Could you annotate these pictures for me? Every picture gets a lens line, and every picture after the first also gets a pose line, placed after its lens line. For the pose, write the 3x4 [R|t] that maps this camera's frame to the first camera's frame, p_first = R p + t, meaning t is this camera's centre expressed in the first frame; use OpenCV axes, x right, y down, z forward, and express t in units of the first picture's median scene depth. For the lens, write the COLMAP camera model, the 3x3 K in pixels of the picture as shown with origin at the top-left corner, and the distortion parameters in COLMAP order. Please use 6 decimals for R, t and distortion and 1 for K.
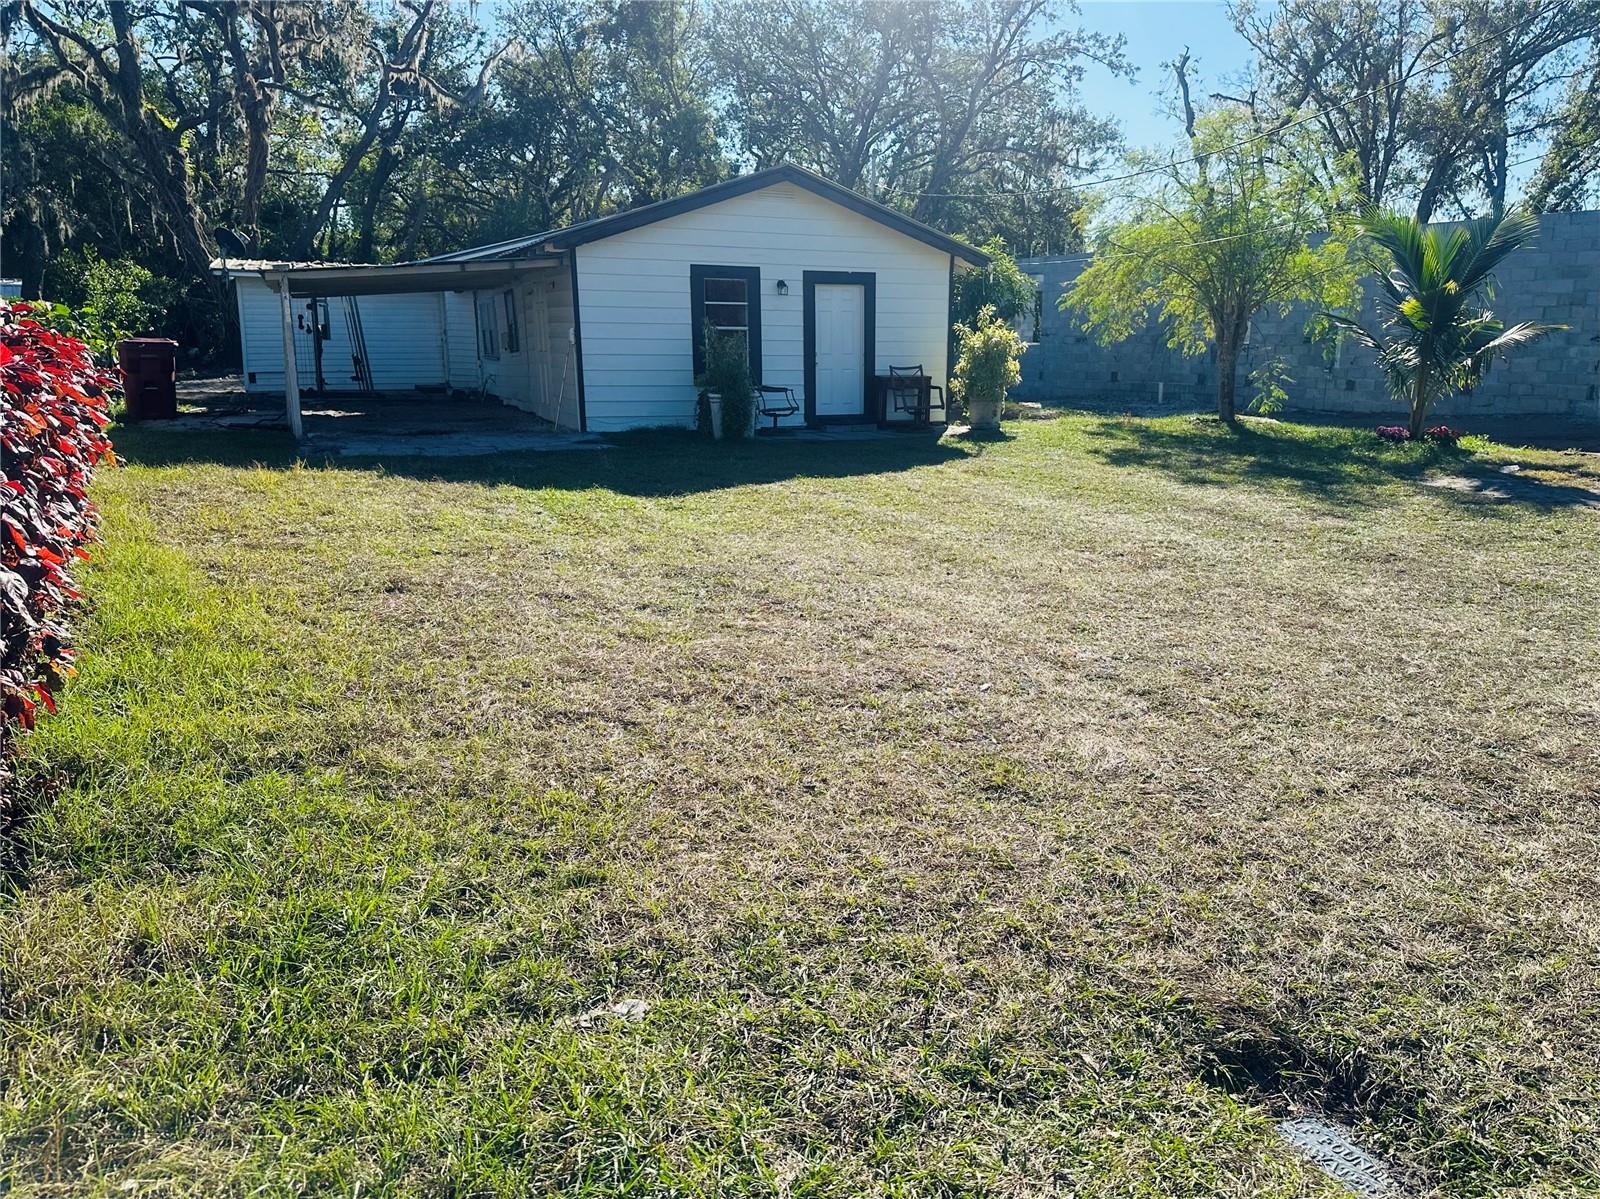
lens RADIAL K [[1146.7, 0, 800.0], [0, 1146.7, 599.5], [0, 0, 1]] dist [0.071701, -0.079920]
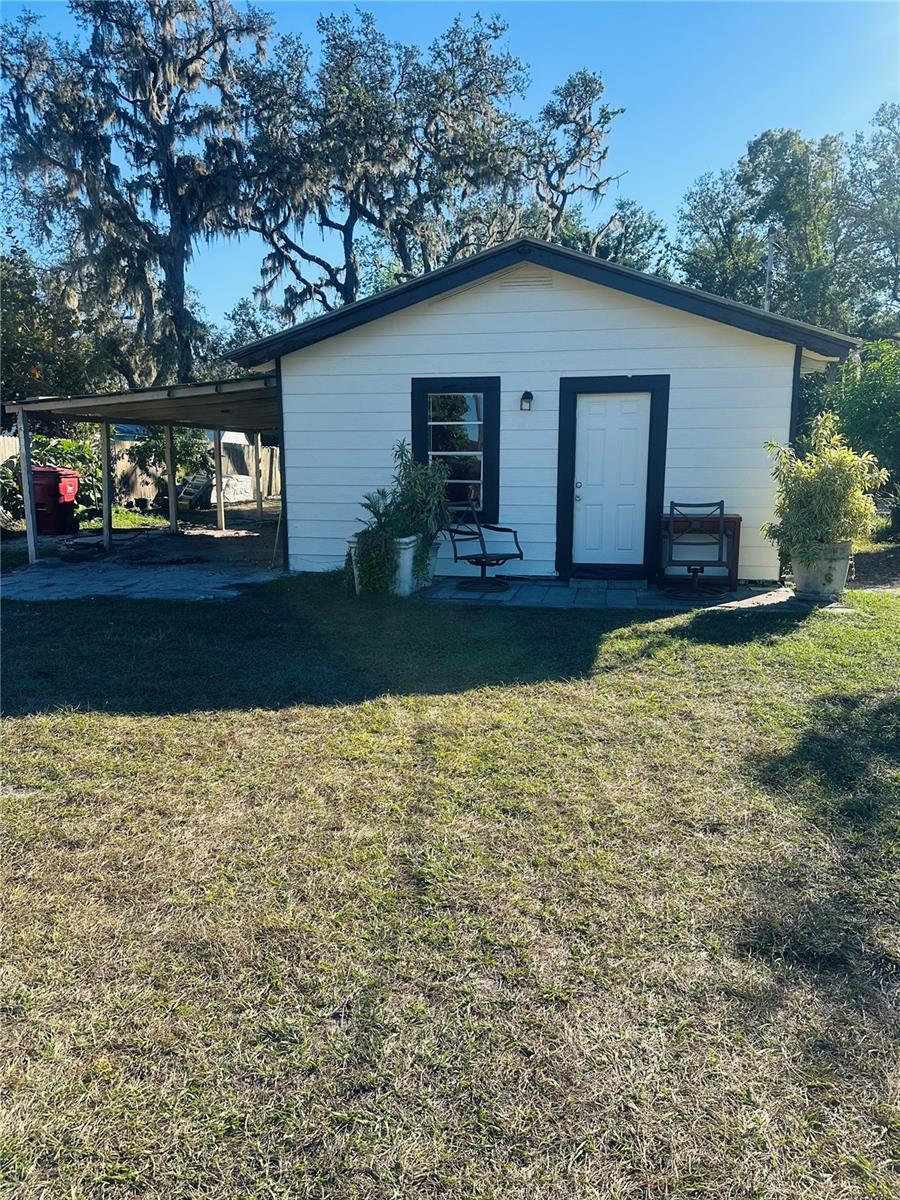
lens RADIAL K [[860.0, 0, 450.0], [0, 860.0, 600.0], [0, 0, 1]] dist [0.071701, -0.079920]
pose [[0.817742, 0.085930, -0.569135, 0.268929], [-0.122225, 0.992167, -0.025814, -0.109589], [0.562458, 0.090672, 0.821839, 0.477044]]
